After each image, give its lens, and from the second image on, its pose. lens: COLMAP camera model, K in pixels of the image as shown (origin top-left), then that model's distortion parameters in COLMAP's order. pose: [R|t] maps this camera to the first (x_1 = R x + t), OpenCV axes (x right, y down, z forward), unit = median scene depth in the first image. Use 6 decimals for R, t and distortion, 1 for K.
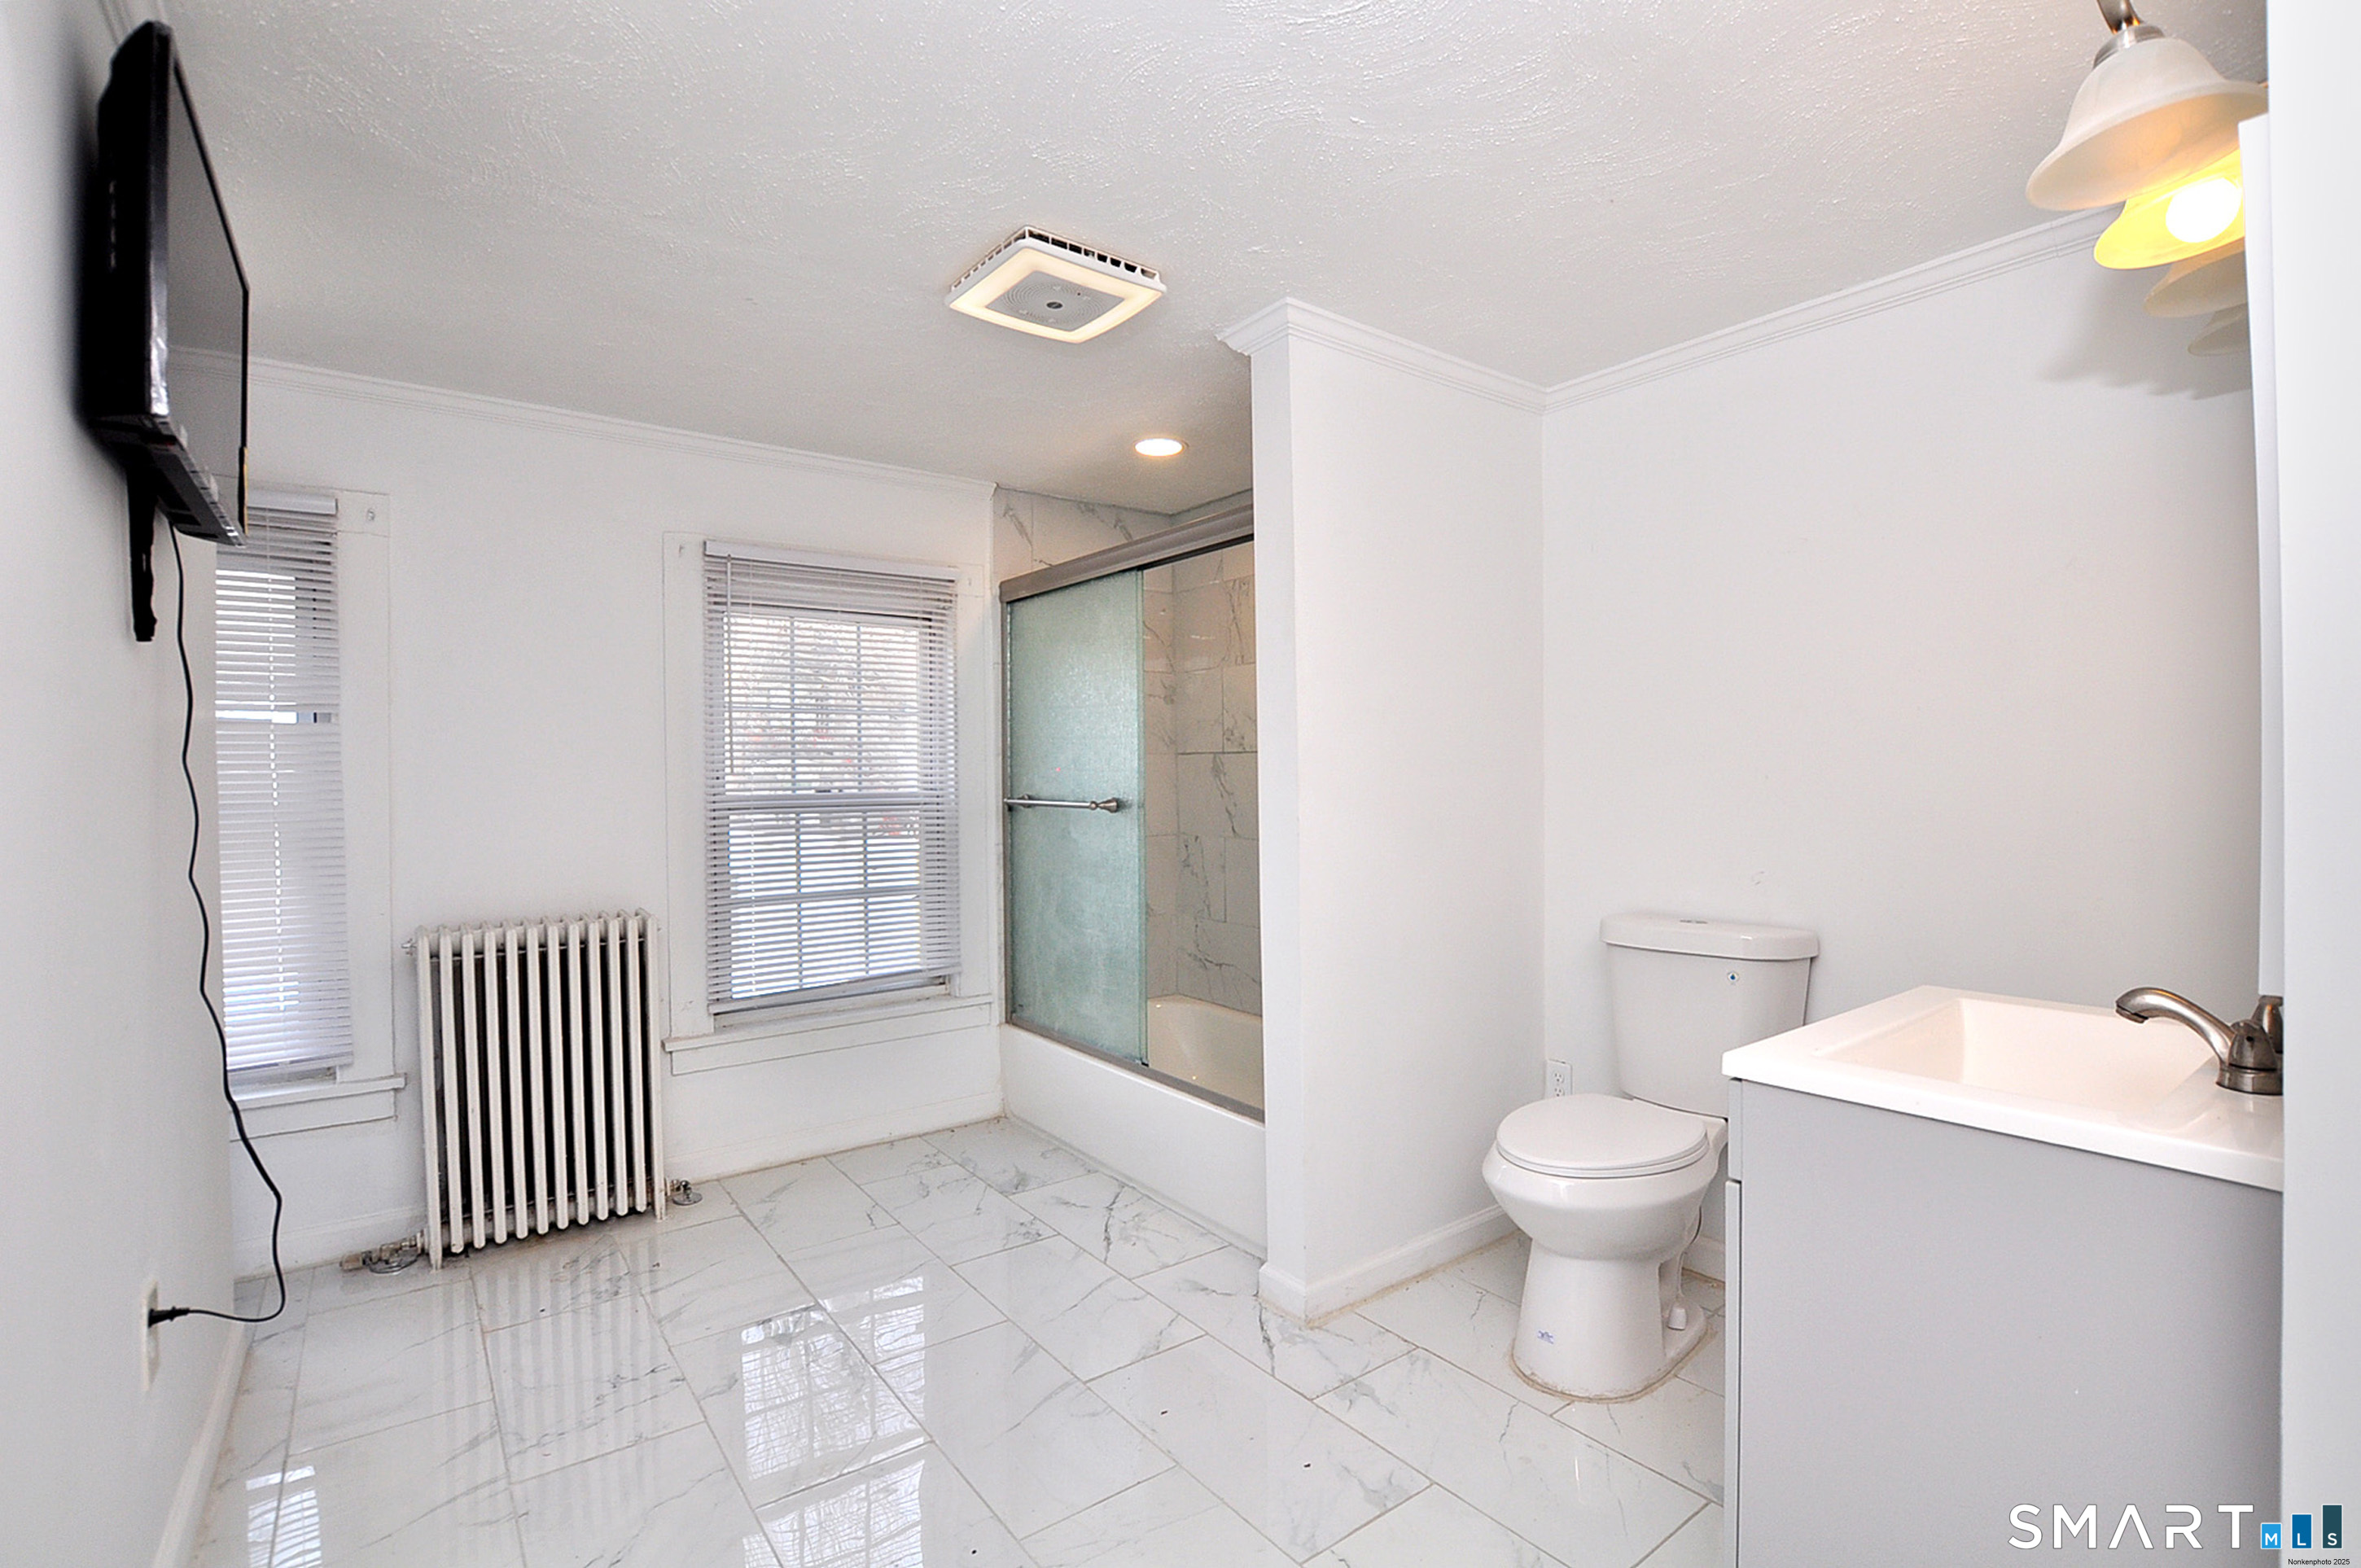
lens RADIAL K [[1082.8, 0, 1165.4], [0, 1082.8, 788.7], [0, 0, 1]] dist [-0.031772, -0.000176]
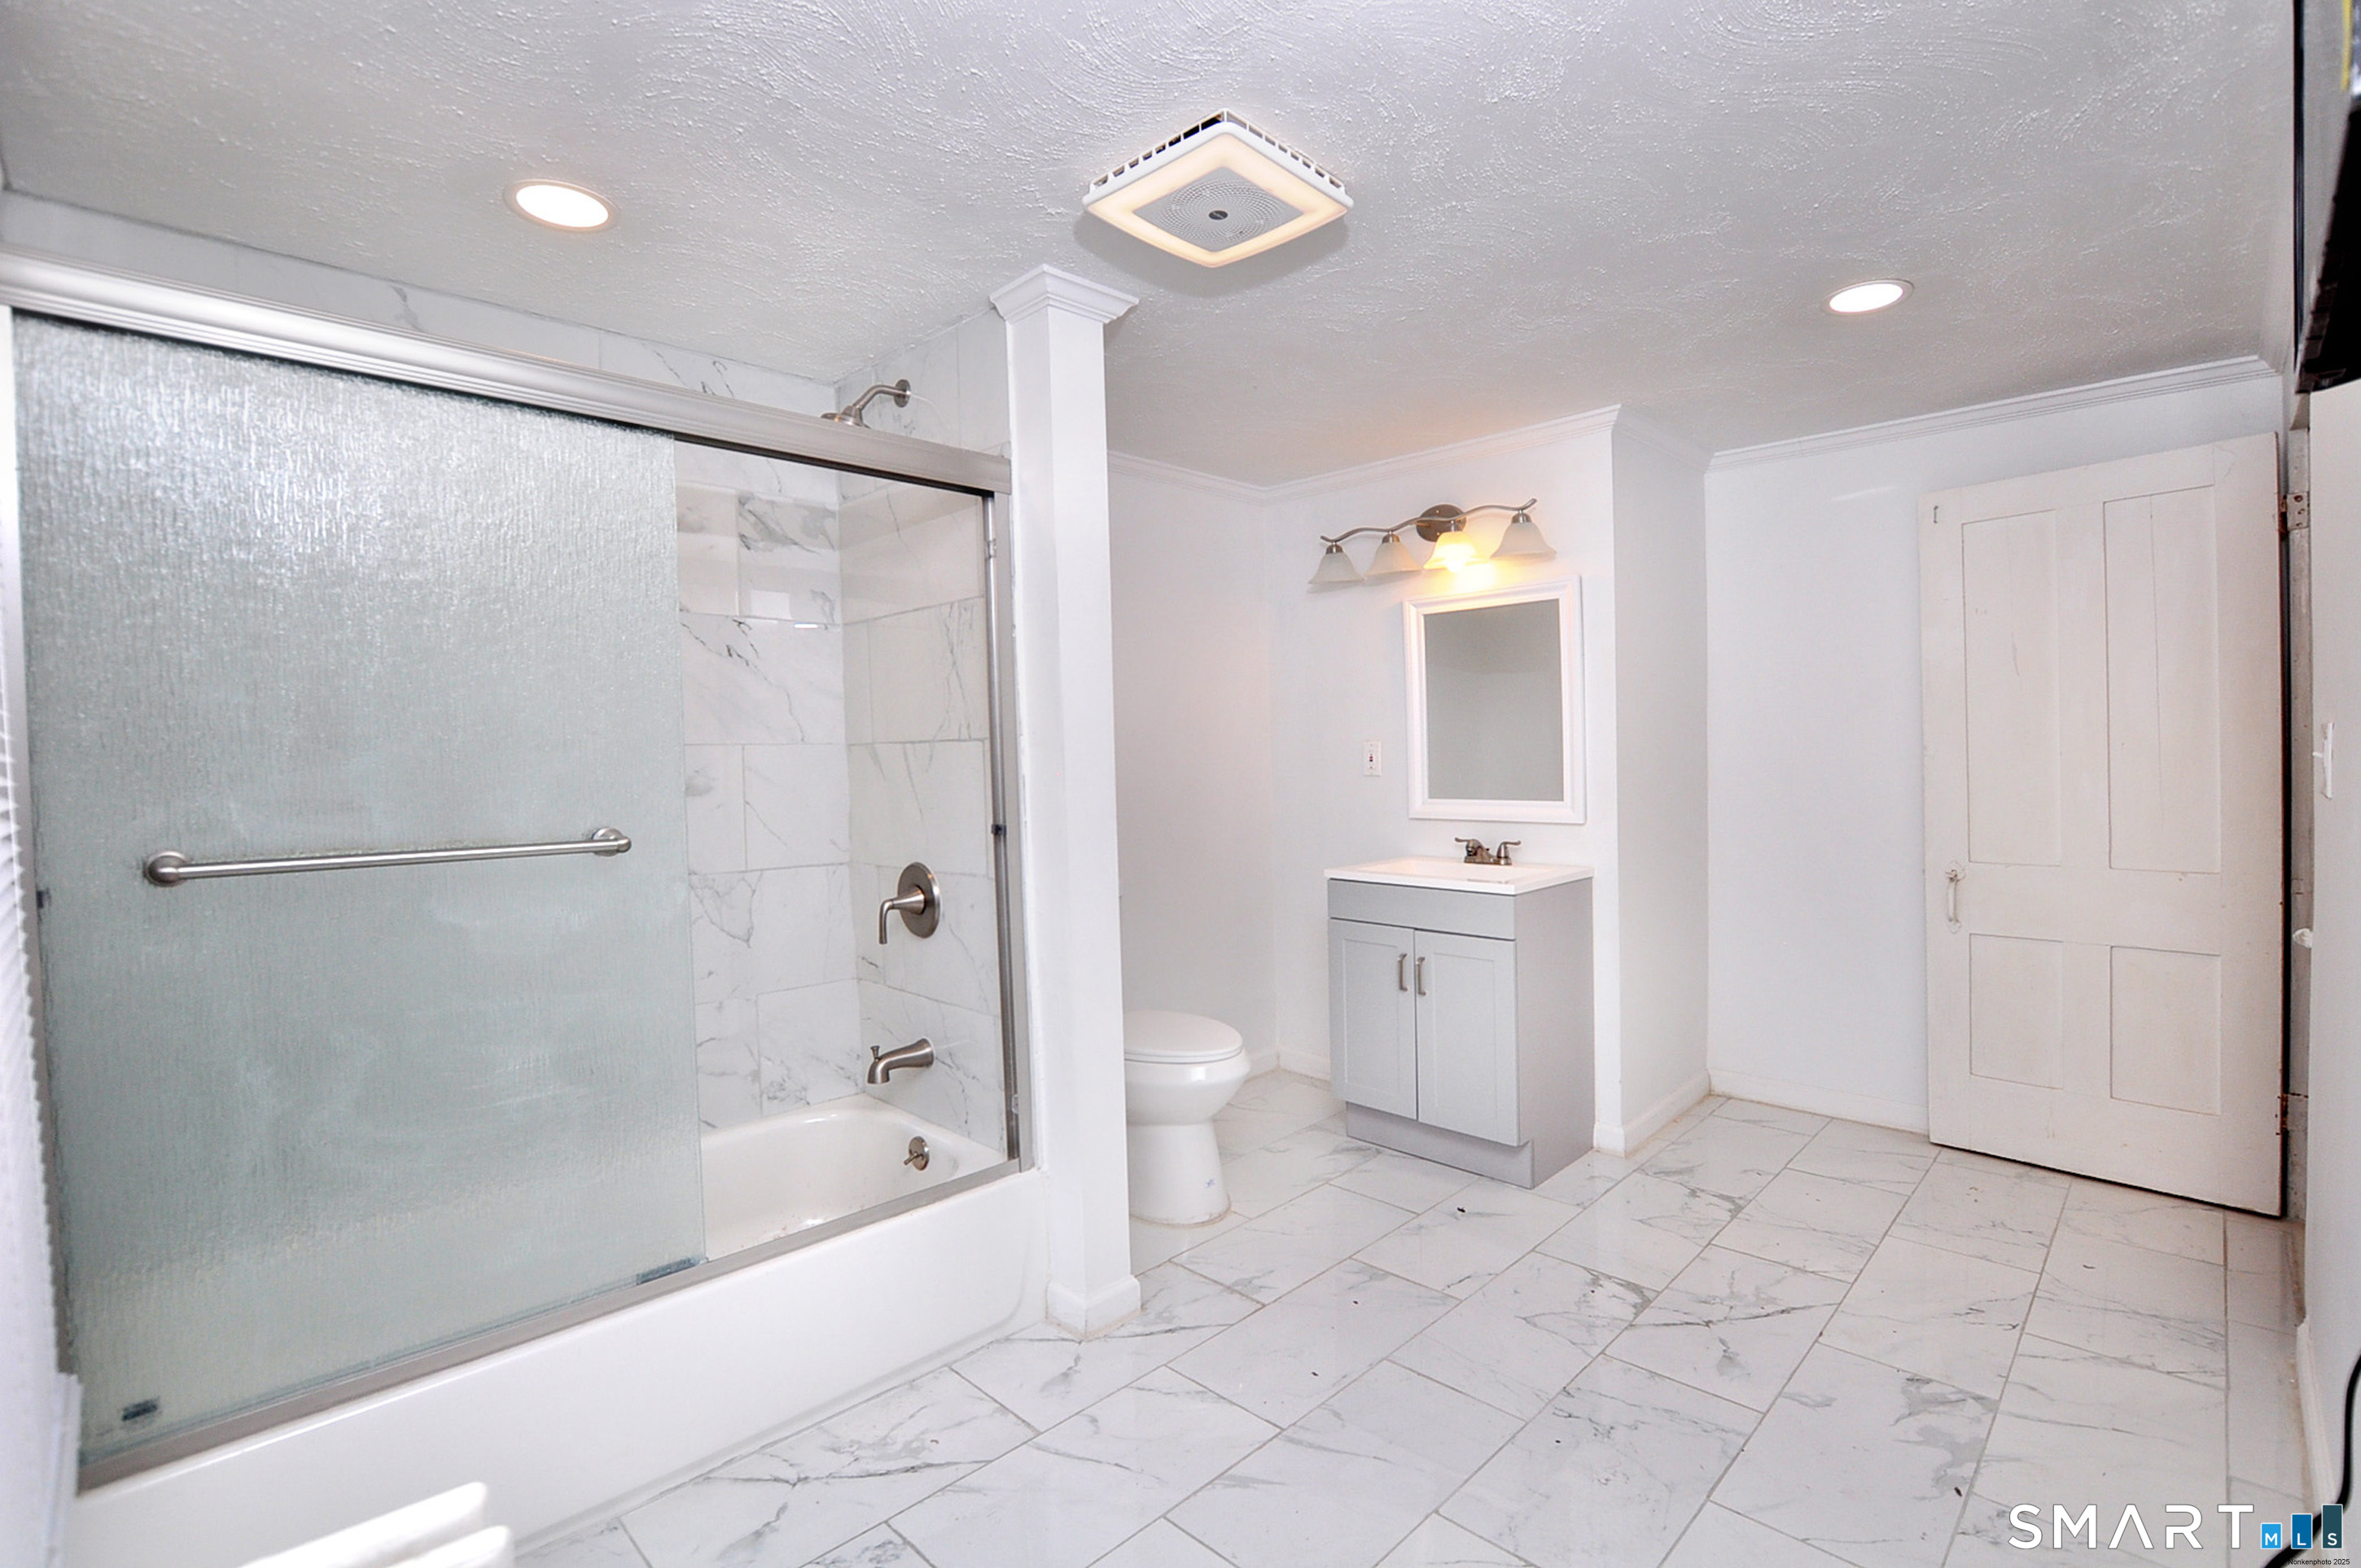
lens RADIAL K [[1082.8, 0, 1165.4], [0, 1082.8, 788.7], [0, 0, 1]] dist [-0.031772, -0.000176]
pose [[-0.157862, -0.017428, 0.987307, -0.728378], [0.035174, 0.999110, 0.023260, -0.016992], [-0.986835, 0.038400, -0.157108, 0.929408]]
